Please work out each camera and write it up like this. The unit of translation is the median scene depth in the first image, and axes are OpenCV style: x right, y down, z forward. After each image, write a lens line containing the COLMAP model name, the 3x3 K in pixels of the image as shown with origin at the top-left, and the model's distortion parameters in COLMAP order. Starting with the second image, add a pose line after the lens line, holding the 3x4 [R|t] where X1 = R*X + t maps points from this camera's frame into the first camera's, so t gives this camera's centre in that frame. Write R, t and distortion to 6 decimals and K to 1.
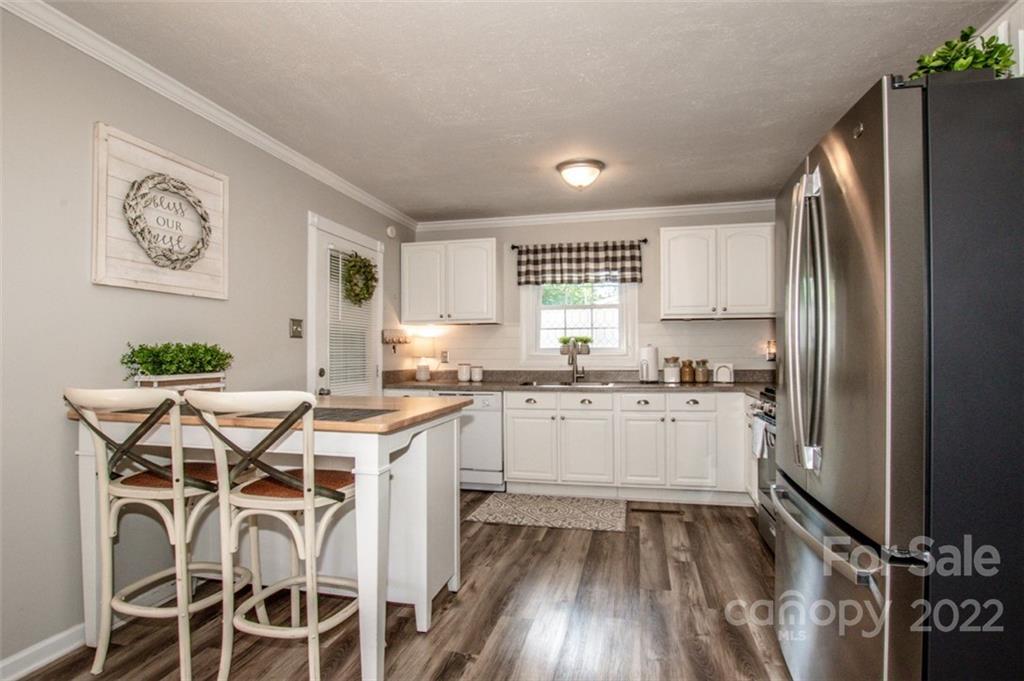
lens RADIAL K [[494.9, 0, 529.3], [0, 494.9, 349.6], [0, 0, 1]] dist [-0.041635, 0.007964]
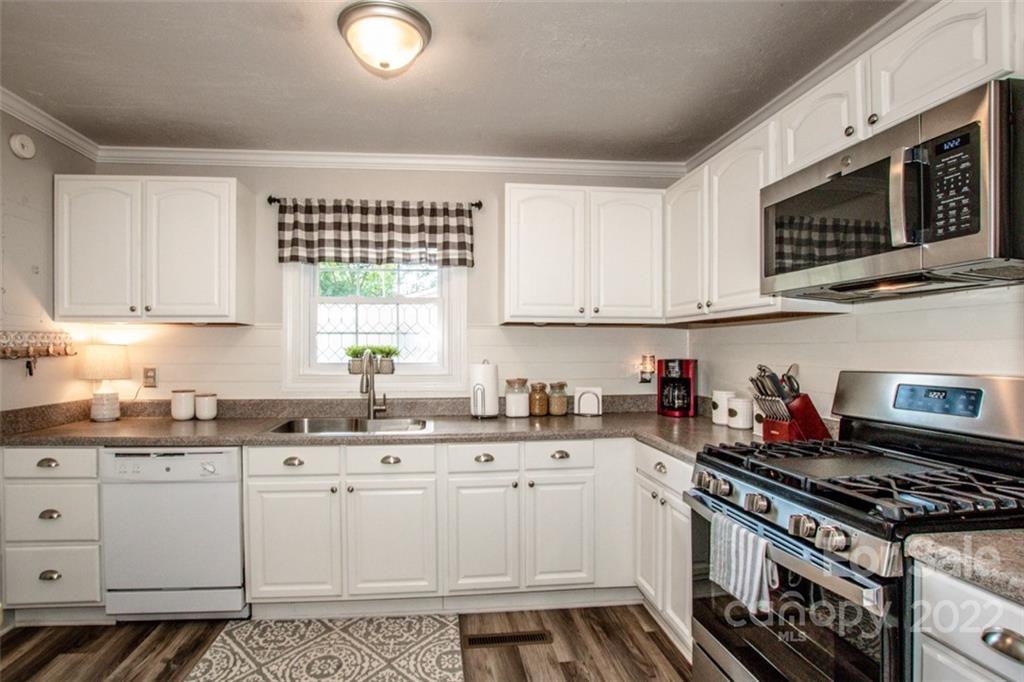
lens RADIAL K [[471.8, 0, 470.6], [0, 471.8, 350.9], [0, 0, 1]] dist [-0.034995, 0.000586]
pose [[0.953776, 0.002290, 0.300509, 0.034368], [-0.006487, 0.999895, 0.012969, -0.031935], [-0.300447, -0.014319, 0.953691, 0.417116]]
